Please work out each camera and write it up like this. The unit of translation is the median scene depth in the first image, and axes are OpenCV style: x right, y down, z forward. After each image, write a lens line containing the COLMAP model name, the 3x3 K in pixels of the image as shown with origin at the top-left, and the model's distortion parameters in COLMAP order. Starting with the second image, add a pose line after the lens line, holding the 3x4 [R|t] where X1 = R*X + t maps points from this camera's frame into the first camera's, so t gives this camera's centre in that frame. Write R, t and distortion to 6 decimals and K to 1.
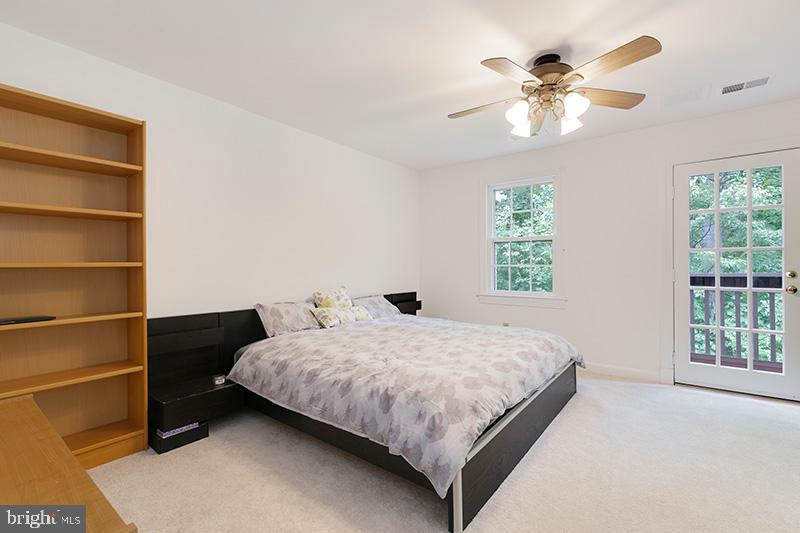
lens RADIAL K [[359.8, 0, 411.3], [0, 359.8, 264.7], [0, 0, 1]] dist [0.010003, -0.002484]
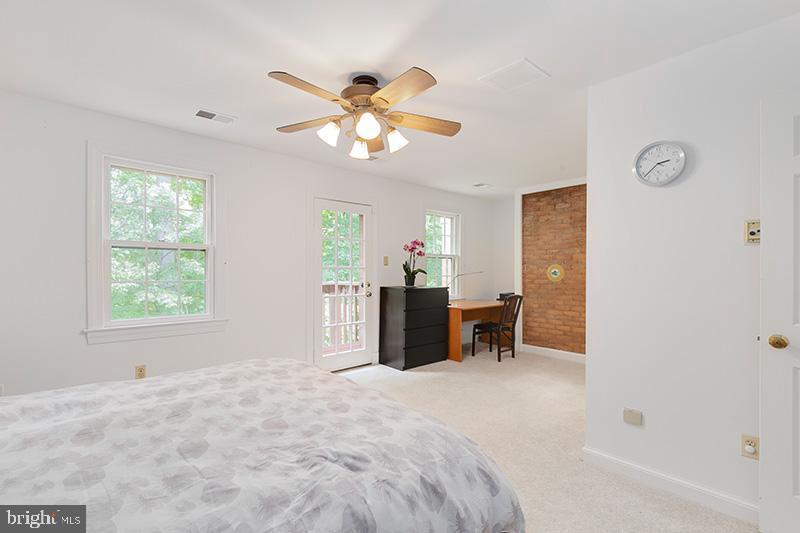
lens RADIAL K [[359.8, 0, 391.1], [0, 359.8, 269.4], [0, 0, 1]] dist [0.010003, -0.002484]
pose [[0.204260, 0.007791, 0.978886, -0.685482], [-0.006556, 0.999957, -0.006590, -0.042469], [-0.978895, -0.005072, 0.204302, 0.840918]]
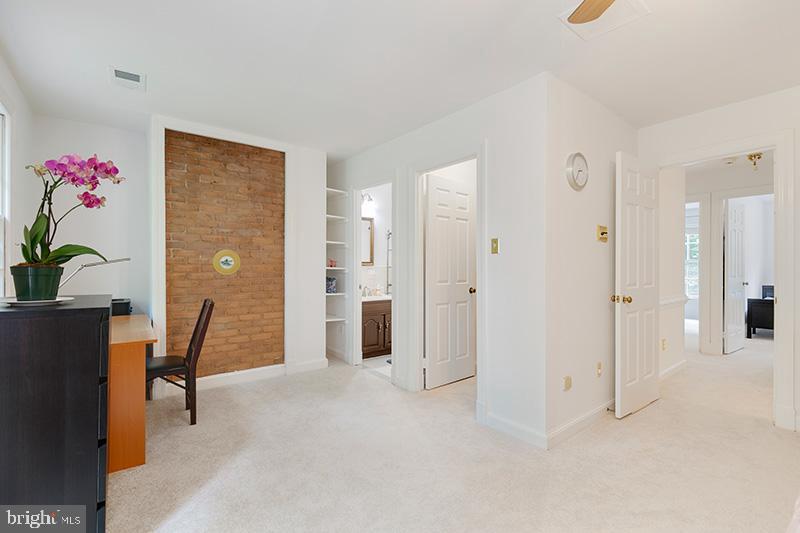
lens RADIAL K [[359.8, 0, 413.8], [0, 359.8, 263.2], [0, 0, 1]] dist [0.010003, -0.002484]
pose [[-0.967405, 0.004624, 0.253191, 0.724111], [0.001999, 0.999942, -0.010624, -0.016062], [-0.253225, -0.009772, -0.967358, 1.704061]]
